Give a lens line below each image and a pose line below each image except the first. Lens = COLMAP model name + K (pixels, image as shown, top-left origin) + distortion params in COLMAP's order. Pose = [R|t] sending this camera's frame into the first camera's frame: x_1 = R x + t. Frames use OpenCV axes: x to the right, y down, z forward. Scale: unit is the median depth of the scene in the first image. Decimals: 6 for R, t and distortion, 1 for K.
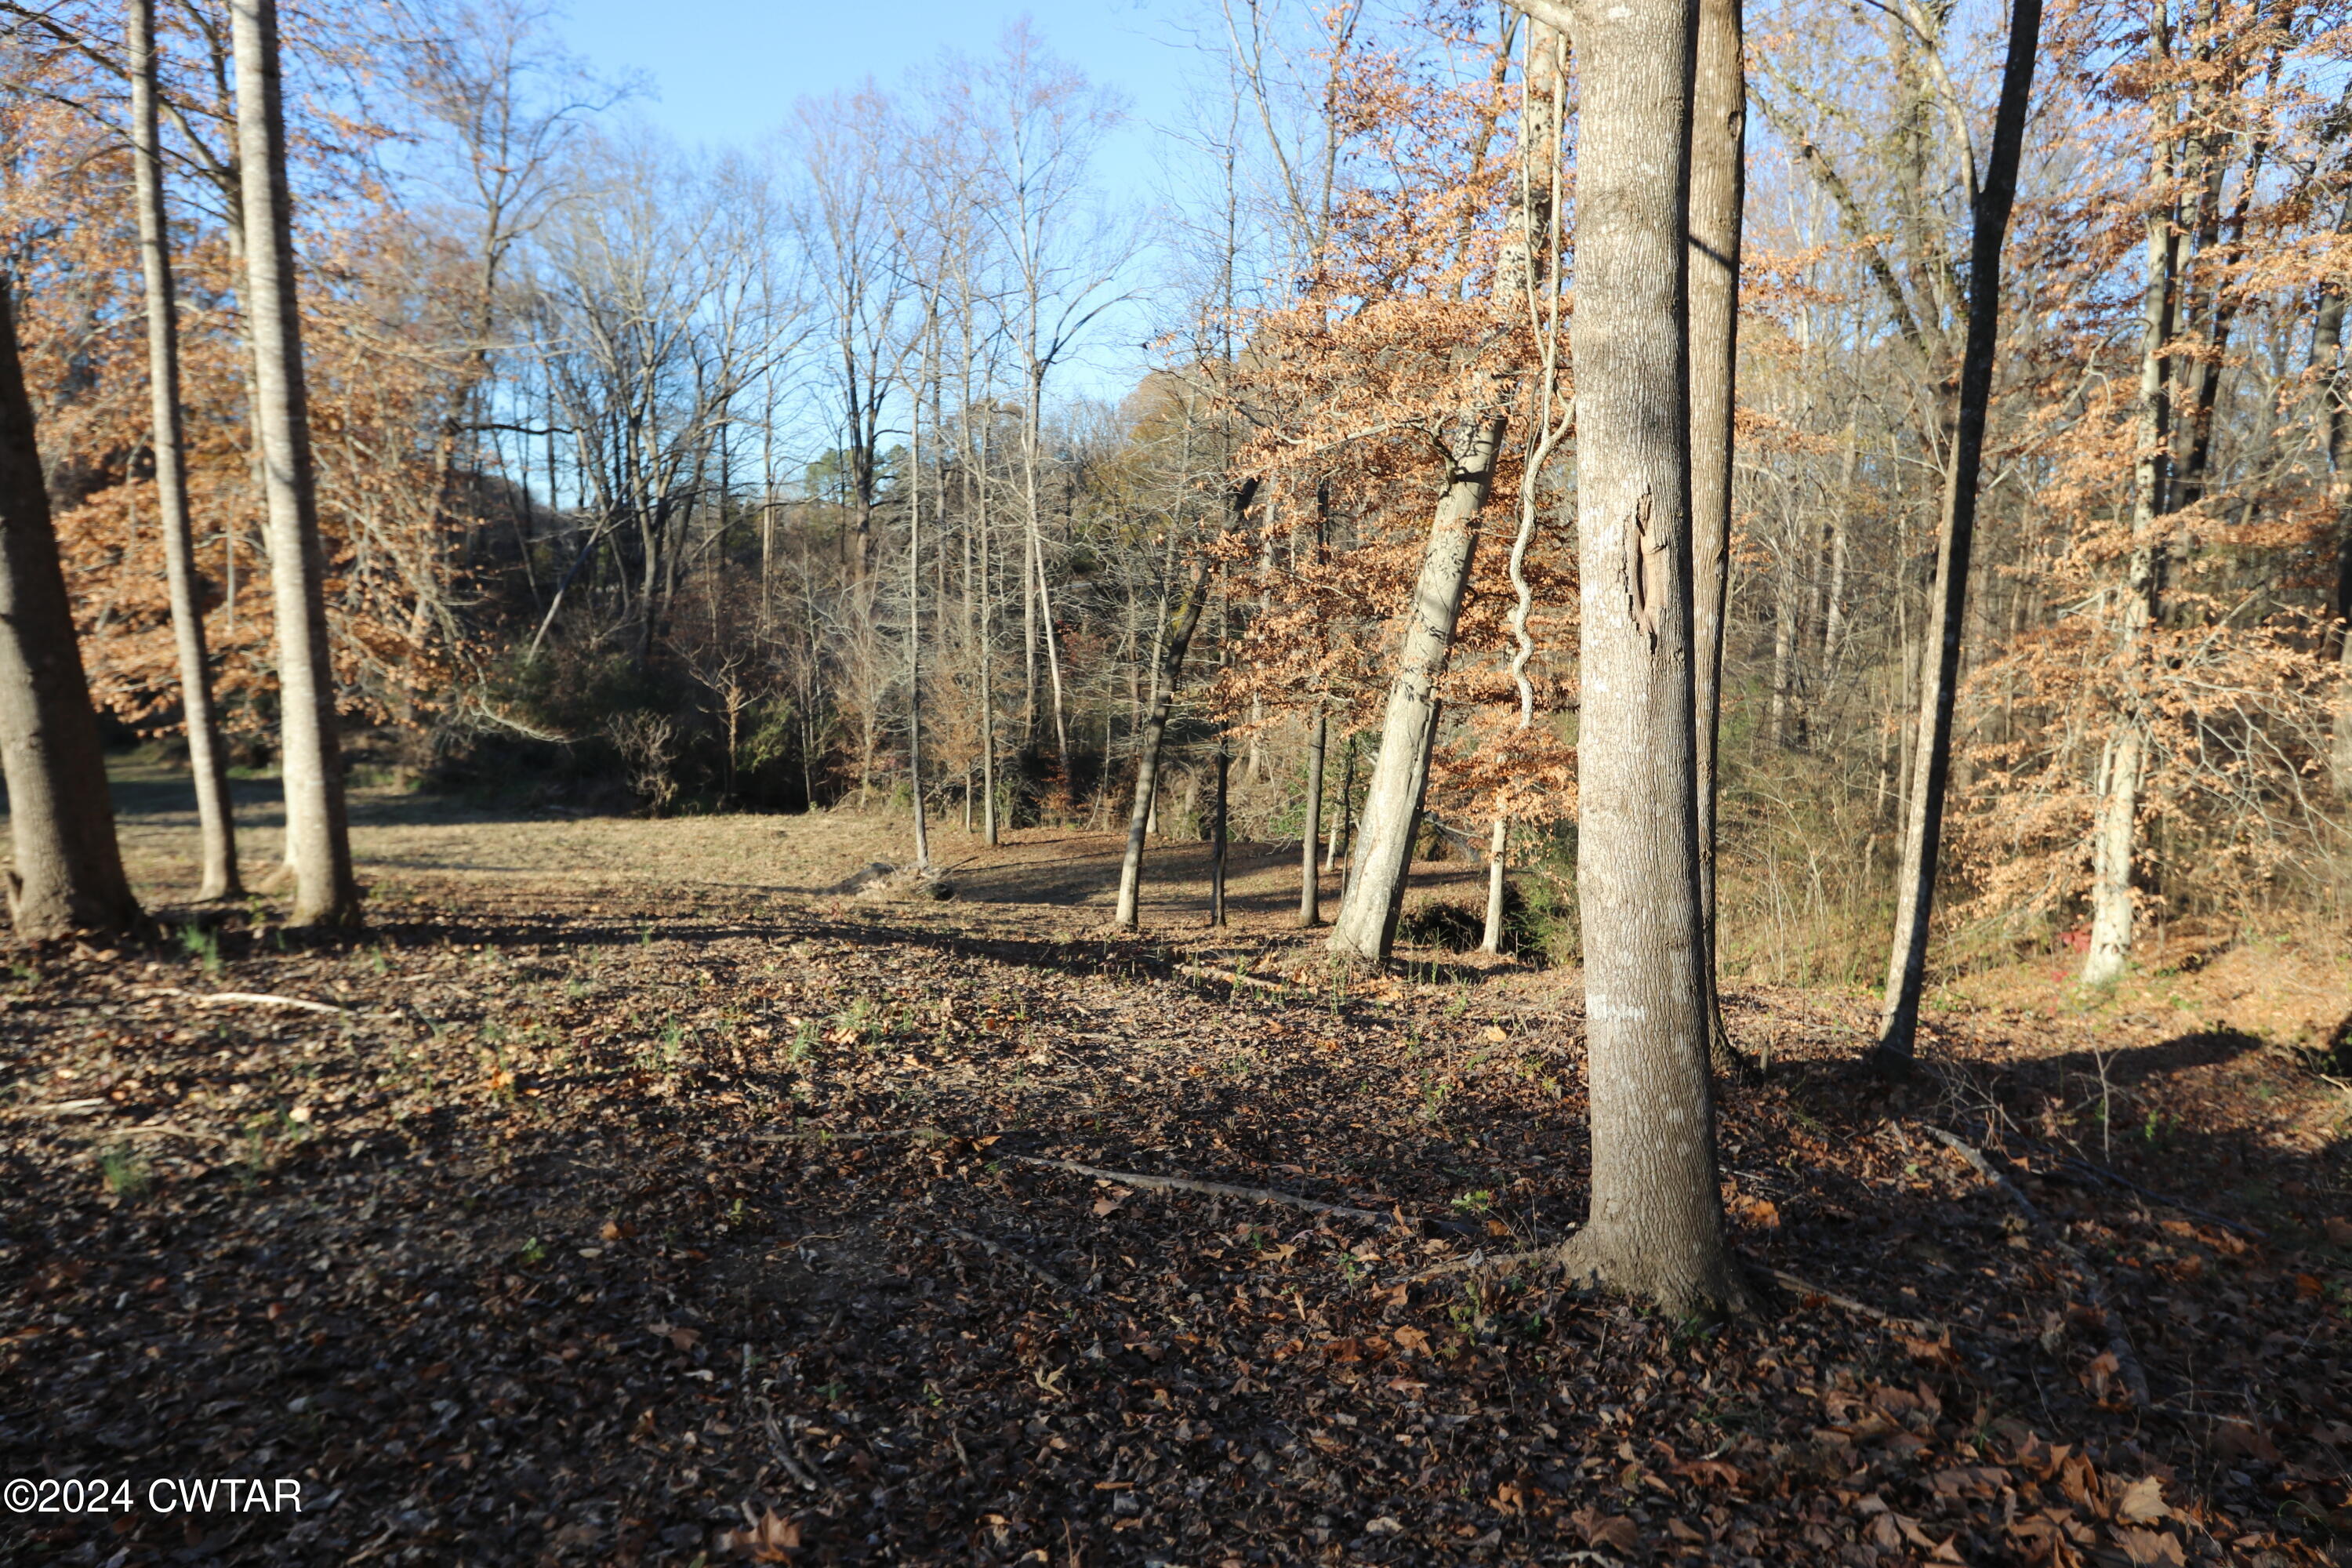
lens RADIAL K [[1563.3, 0, 1169.4], [0, 1563.3, 793.0], [0, 0, 1]] dist [-0.014698, 0.018308]
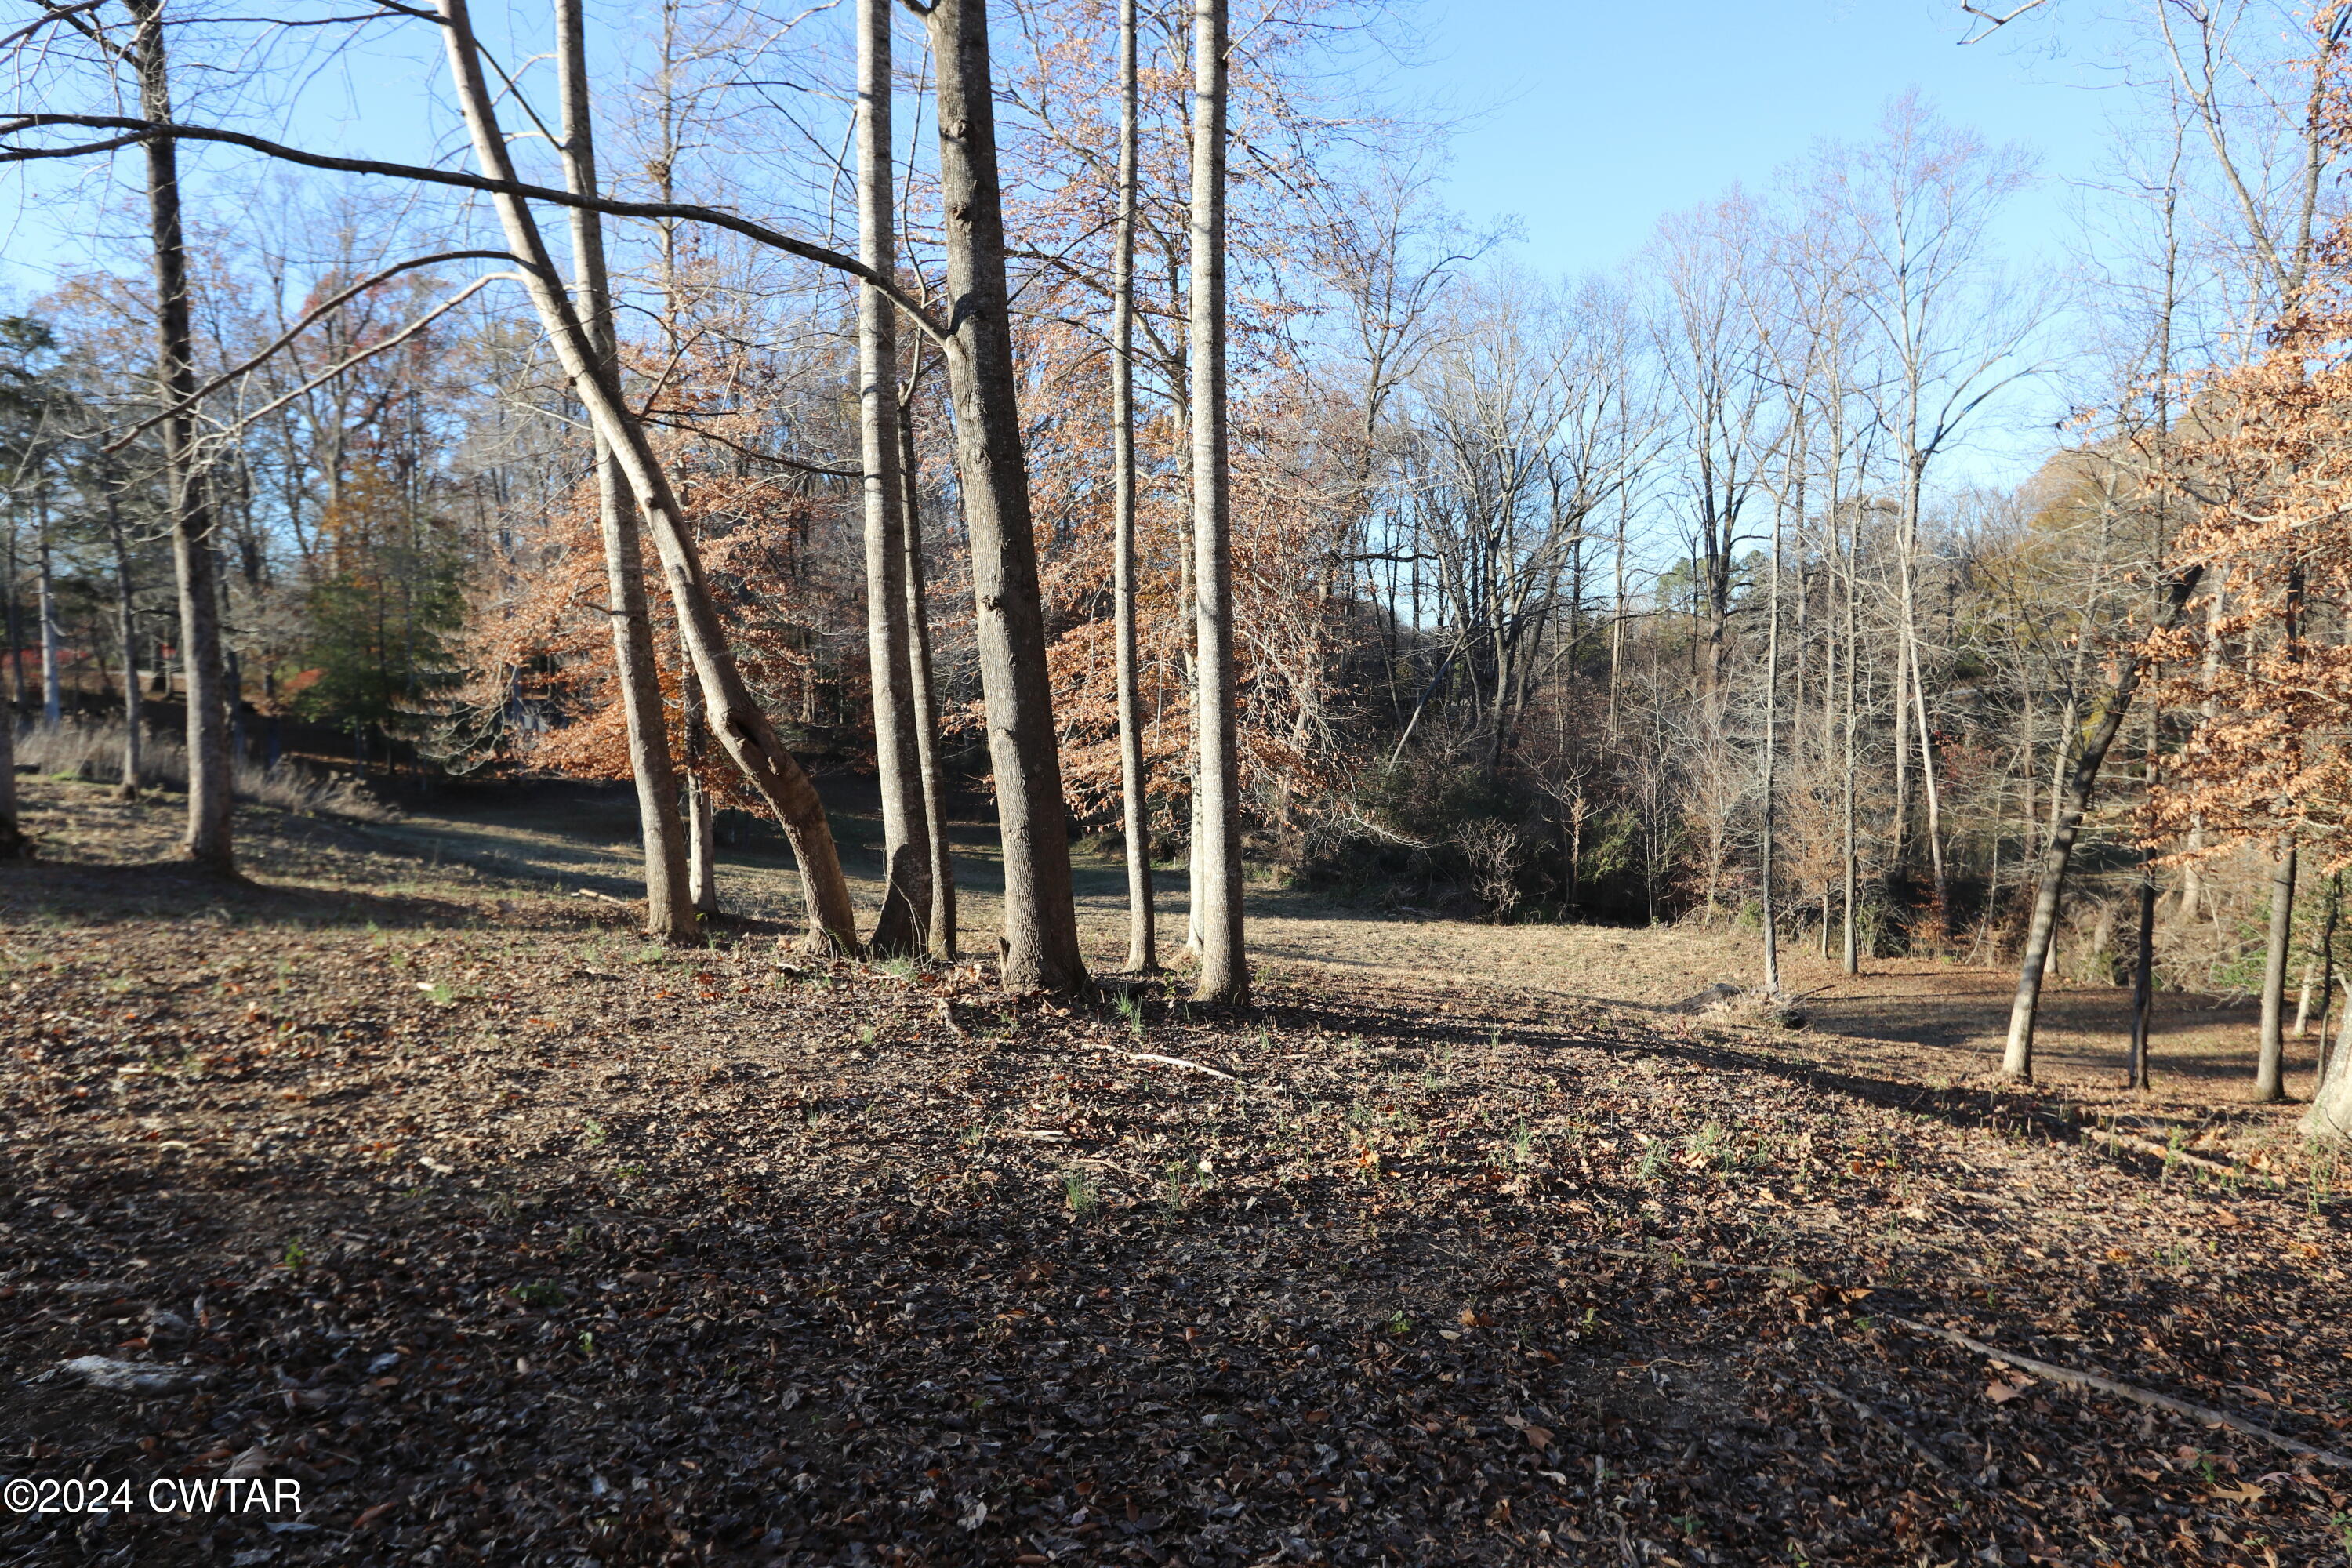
lens RADIAL K [[1563.3, 0, 1173.1], [0, 1563.3, 796.5], [0, 0, 1]] dist [-0.014698, 0.018308]
pose [[0.865624, 0.016078, -0.500436, -0.003017], [-0.050485, 0.997193, -0.055289, 0.000201], [0.498143, 0.073124, 0.864006, -0.006366]]
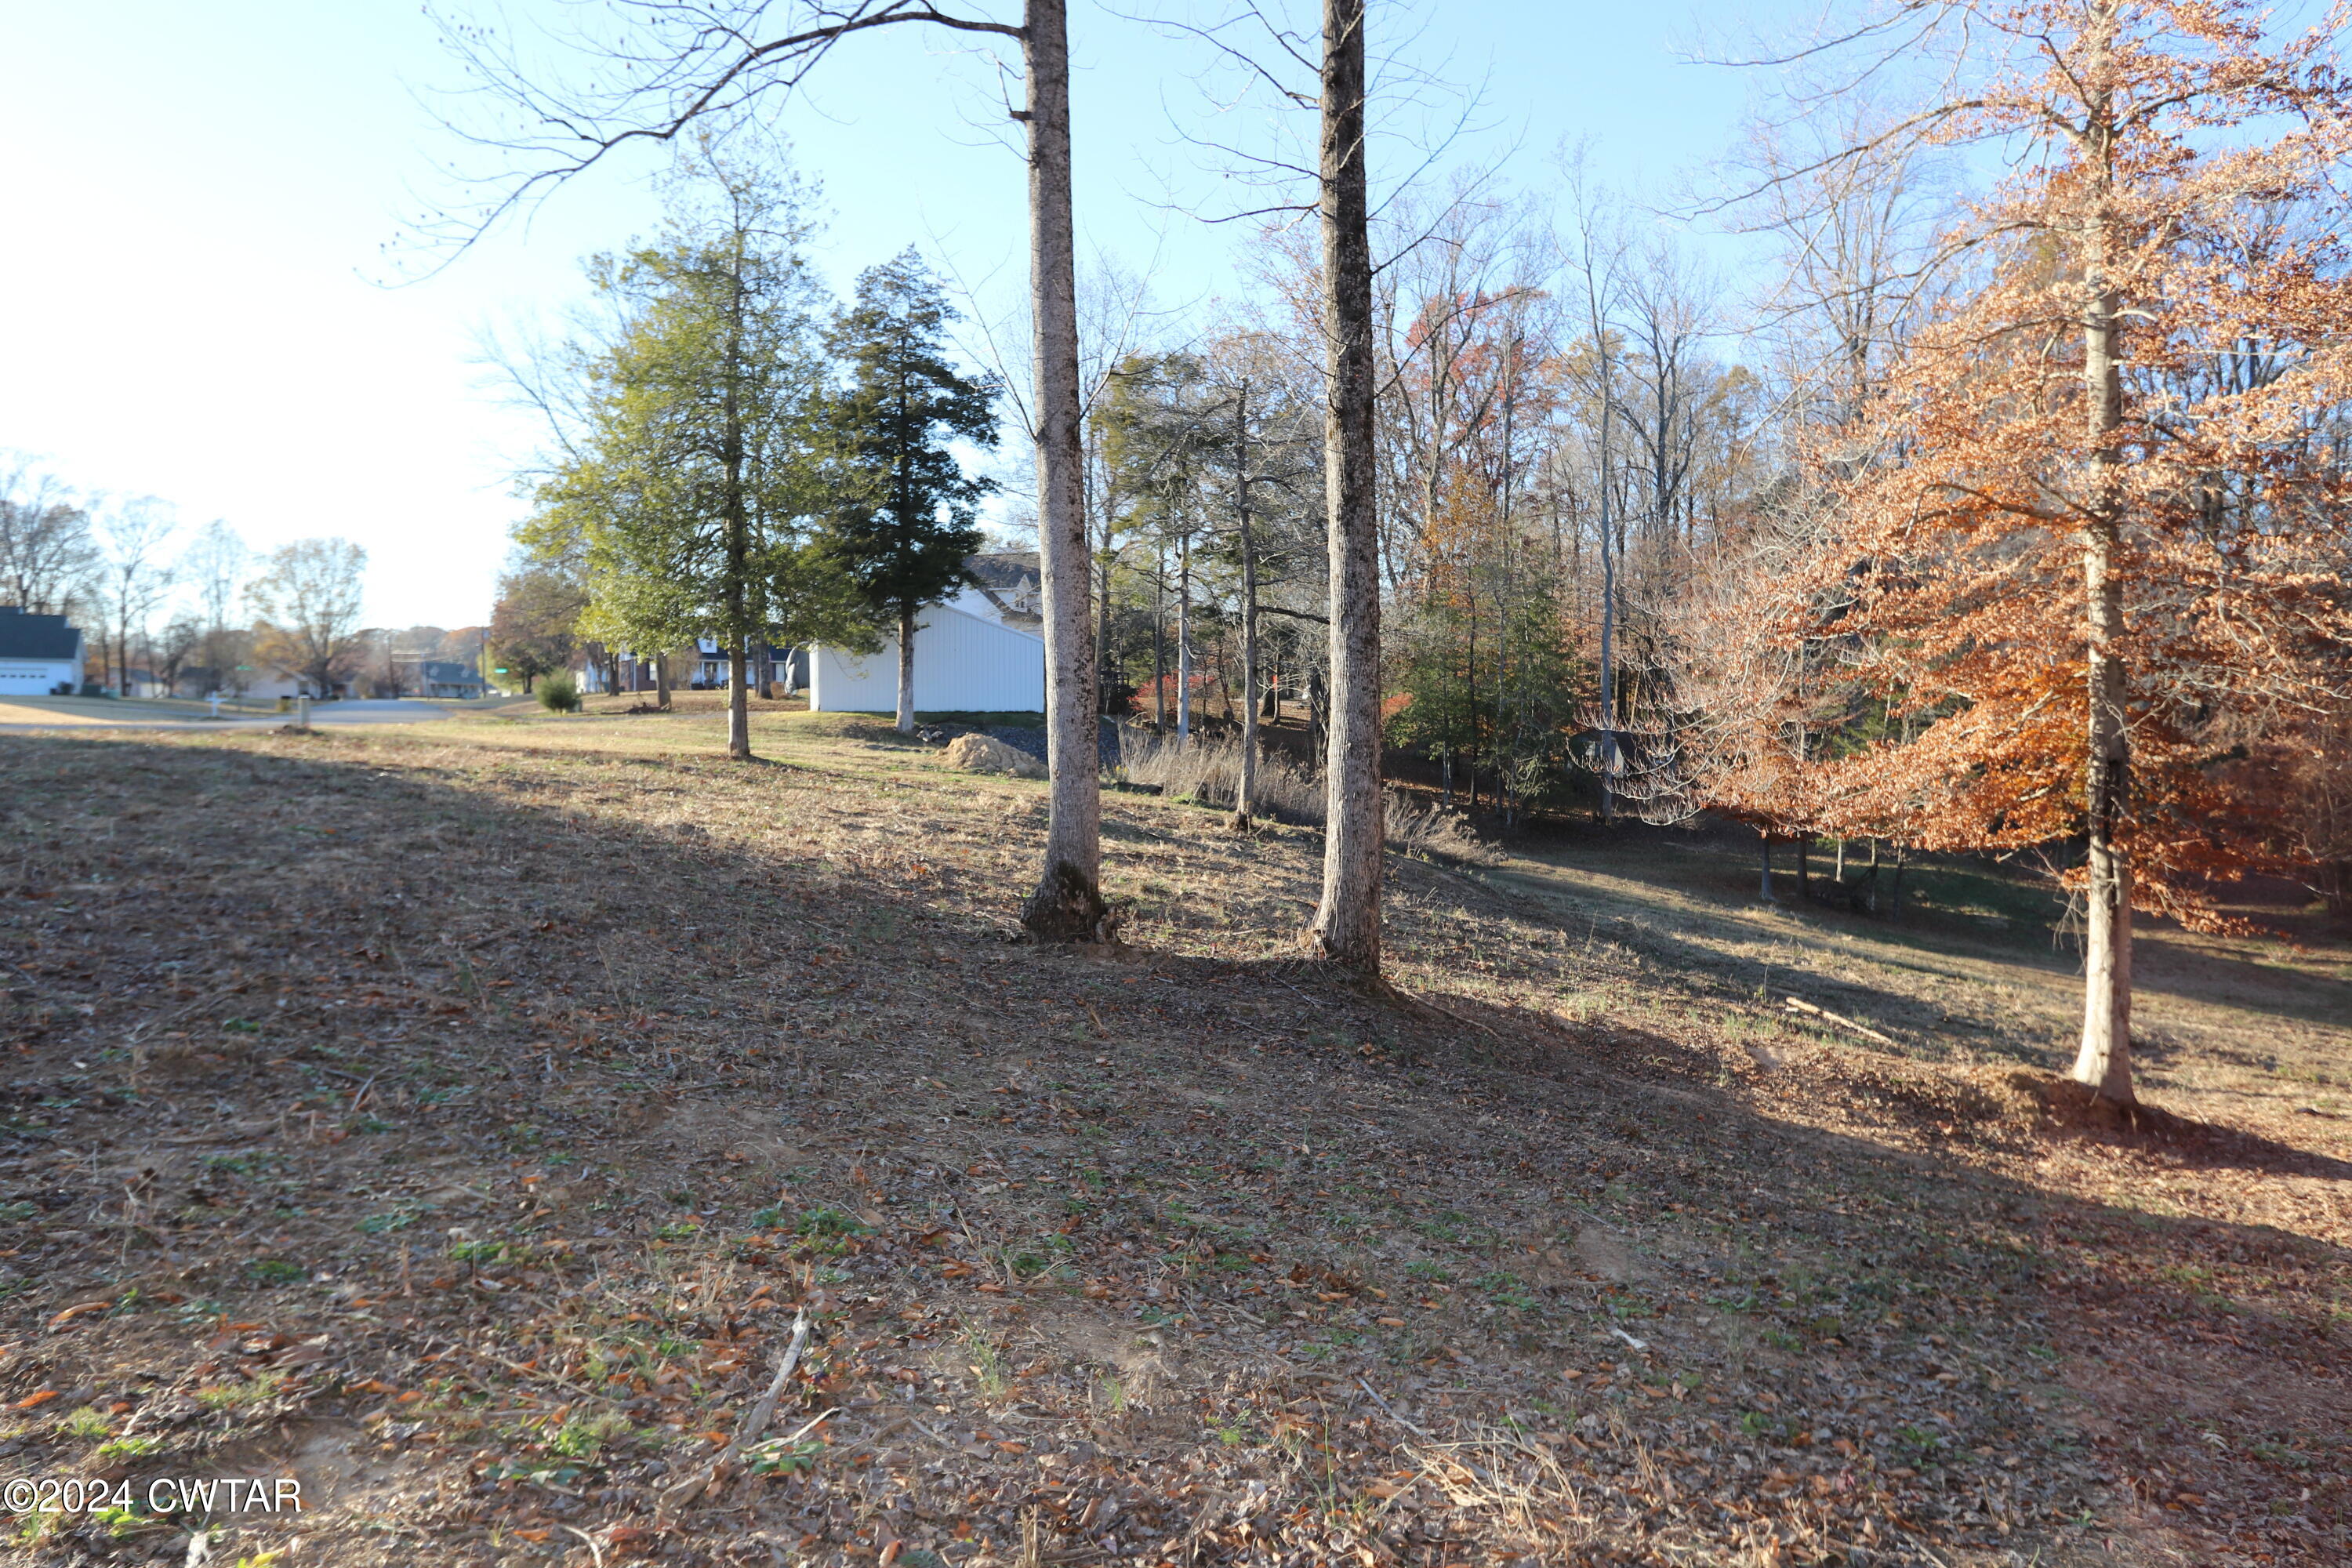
lens RADIAL K [[1563.3, 0, 1176.0], [0, 1563.3, 796.5], [0, 0, 1]] dist [-0.014698, 0.018308]
pose [[0.402940, 0.031415, -0.914687, -0.646615], [-0.124620, 0.991986, -0.020828, -0.032372], [0.906703, 0.122381, 0.403625, 0.304514]]
